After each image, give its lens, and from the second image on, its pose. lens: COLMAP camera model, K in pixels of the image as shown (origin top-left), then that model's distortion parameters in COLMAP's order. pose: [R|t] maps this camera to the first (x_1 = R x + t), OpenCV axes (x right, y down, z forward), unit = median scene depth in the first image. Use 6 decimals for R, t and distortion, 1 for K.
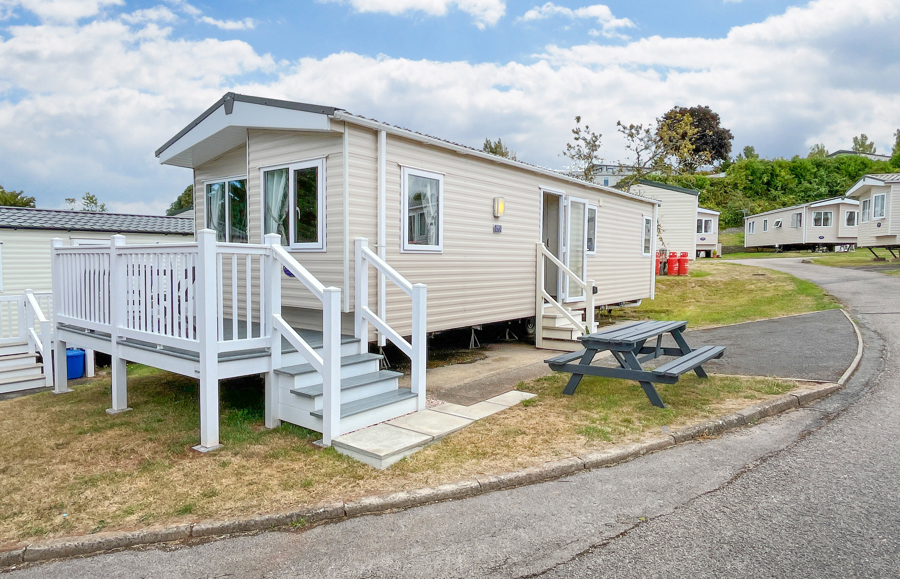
lens RADIAL K [[541.3, 0, 450.0], [0, 541.3, 289.5], [0, 0, 1]] dist [-0.003402, -0.001408]
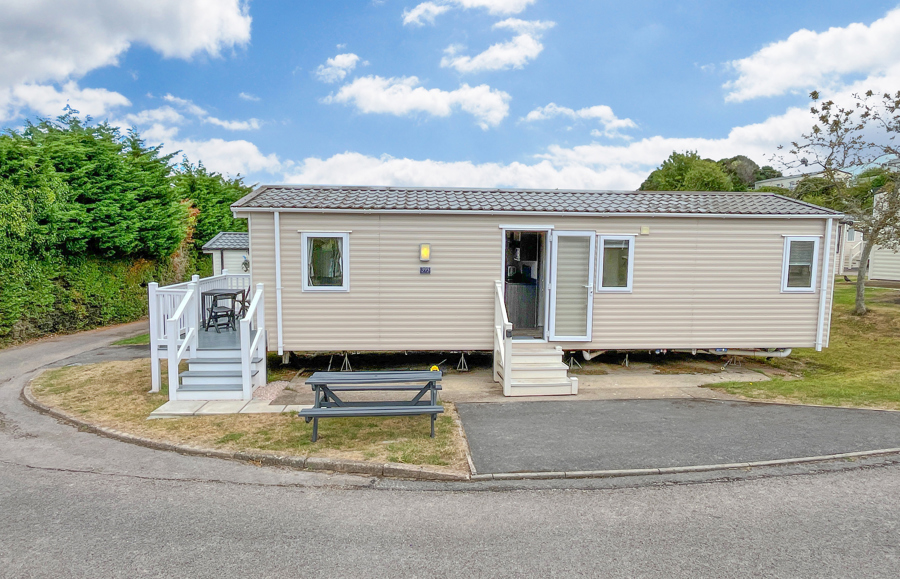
lens RADIAL K [[541.3, 0, 450.0], [0, 541.3, 289.5], [0, 0, 1]] dist [-0.003402, -0.001408]
pose [[0.673829, 0.072561, -0.735315, 1.308558], [-0.046609, 0.997359, 0.055708, -0.185378], [0.737415, -0.003265, 0.675432, 0.345418]]
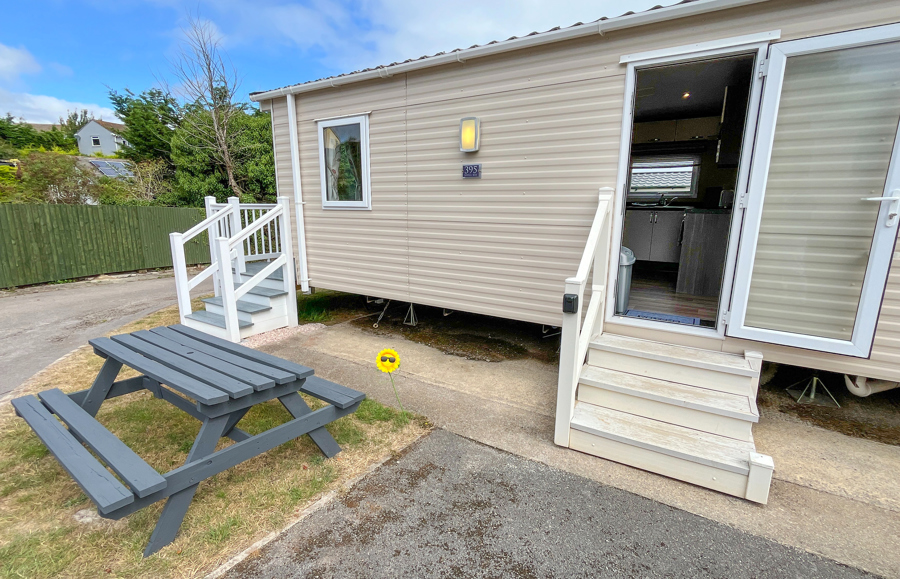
lens RADIAL K [[417.8, 0, 450.0], [0, 417.8, 289.5], [0, 0, 1]] dist [-0.000378, -0.000298]
pose [[0.101666, 0.199280, -0.974655, 0.796619], [-0.058257, 0.979242, 0.194142, -0.093222], [0.993111, 0.037043, 0.111165, 1.239334]]
